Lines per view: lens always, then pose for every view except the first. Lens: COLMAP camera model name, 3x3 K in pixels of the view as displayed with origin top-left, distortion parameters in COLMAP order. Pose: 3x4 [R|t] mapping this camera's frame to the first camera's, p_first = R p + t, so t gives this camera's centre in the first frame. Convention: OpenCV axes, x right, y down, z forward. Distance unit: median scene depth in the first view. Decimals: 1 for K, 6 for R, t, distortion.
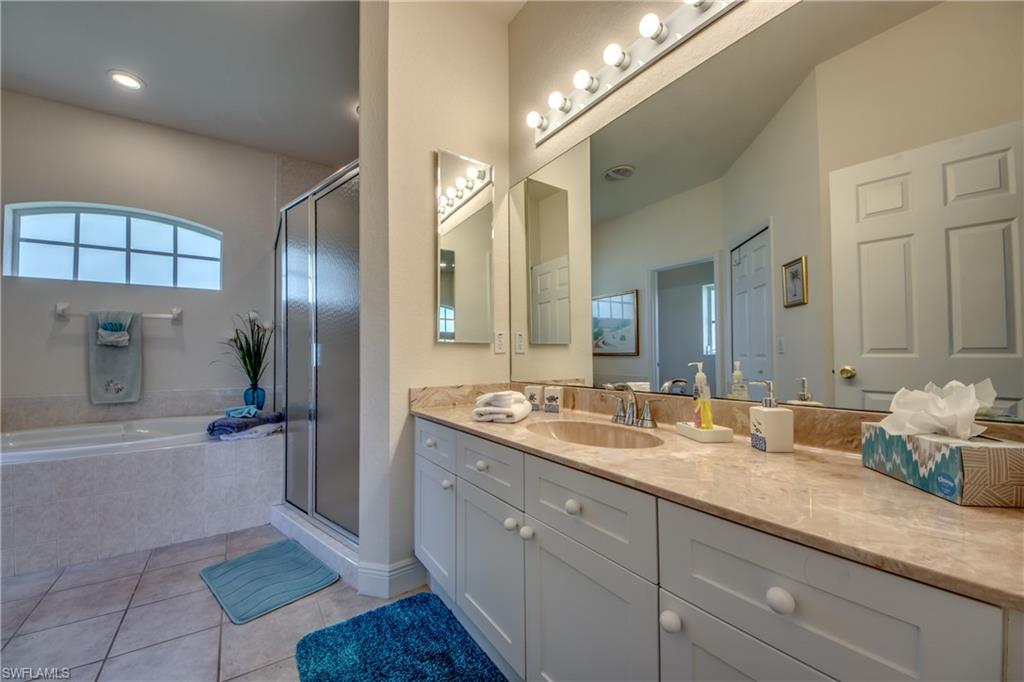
lens RADIAL K [[402.0, 0, 525.2], [0, 402.0, 338.8], [0, 0, 1]] dist [0.000107, -0.006832]
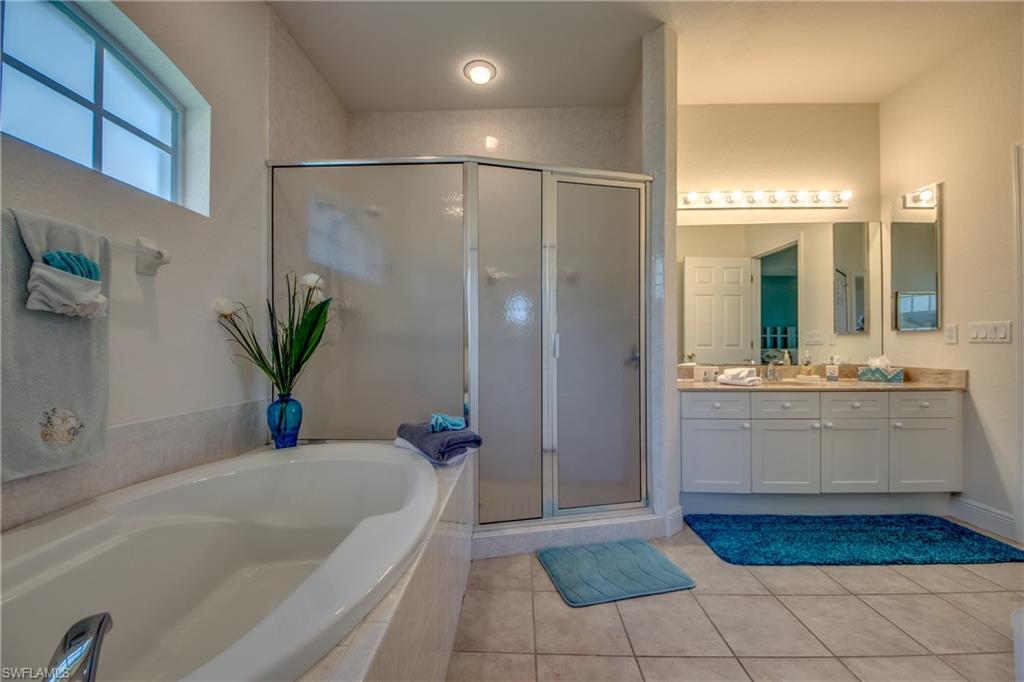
lens RADIAL K [[384.6, 0, 514.6], [0, 384.6, 338.3], [0, 0, 1]] dist [0.046706, -0.029259]
pose [[0.581585, 0.022702, 0.813169, -1.503693], [-0.035468, 0.999368, -0.002533, 0.032894], [-0.812712, -0.027368, 0.582023, 0.620376]]
